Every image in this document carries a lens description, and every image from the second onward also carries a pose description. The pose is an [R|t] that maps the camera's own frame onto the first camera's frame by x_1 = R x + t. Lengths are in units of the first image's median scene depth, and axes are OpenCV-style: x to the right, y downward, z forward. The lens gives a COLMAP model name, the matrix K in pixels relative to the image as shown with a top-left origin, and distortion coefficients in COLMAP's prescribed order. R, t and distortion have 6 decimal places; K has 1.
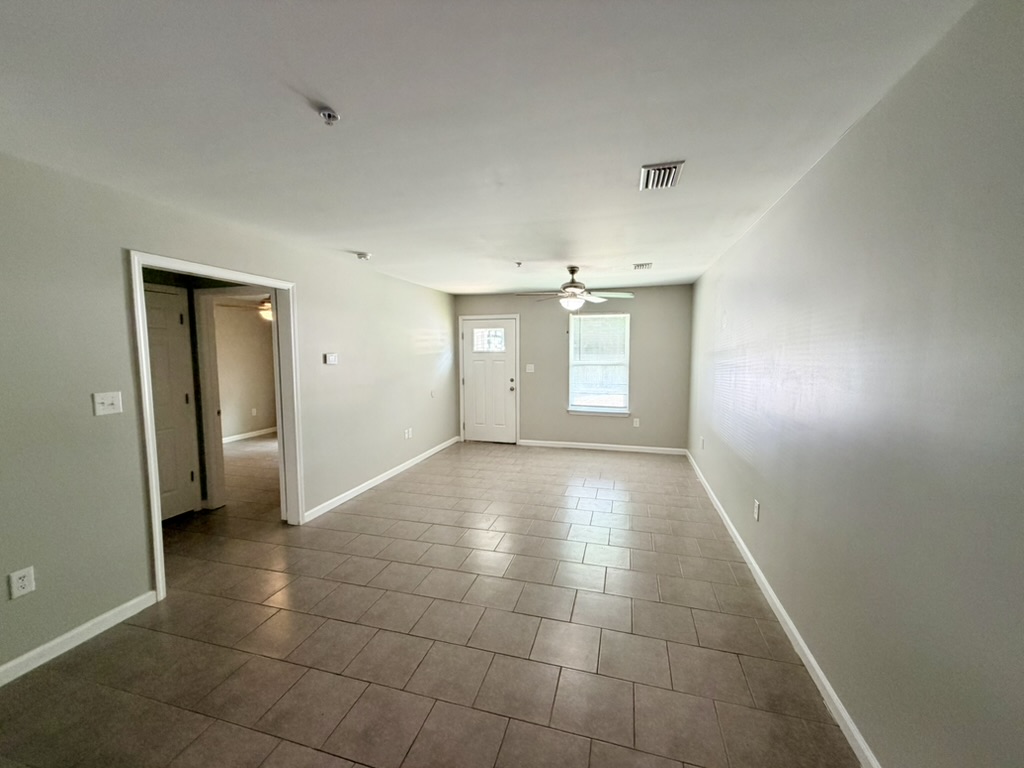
lens RADIAL K [[407.3, 0, 507.4], [0, 407.3, 382.7], [0, 0, 1]] dist [-0.004250, -0.000341]
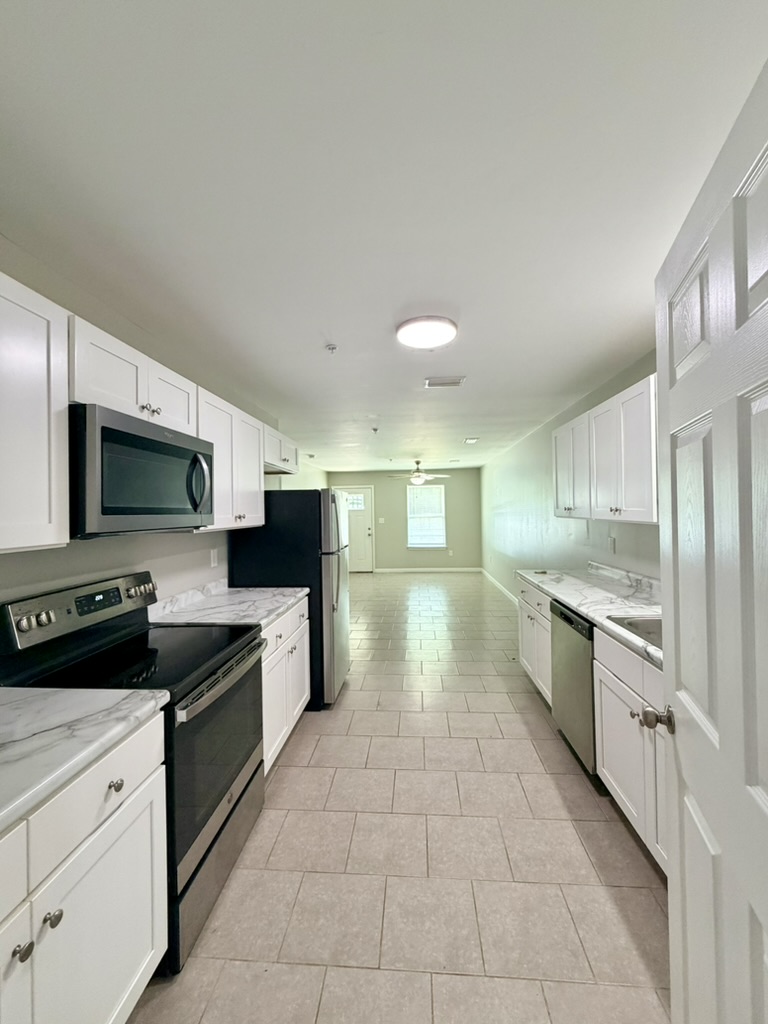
lens RADIAL K [[407.3, 0, 387.9], [0, 407.3, 508.6], [0, 0, 1]] dist [-0.004250, -0.000341]
pose [[0.979349, -0.013557, 0.201720, -0.239330], [0.031755, 0.995680, -0.087253, 0.056390], [-0.199665, 0.091857, 0.975549, -0.510213]]
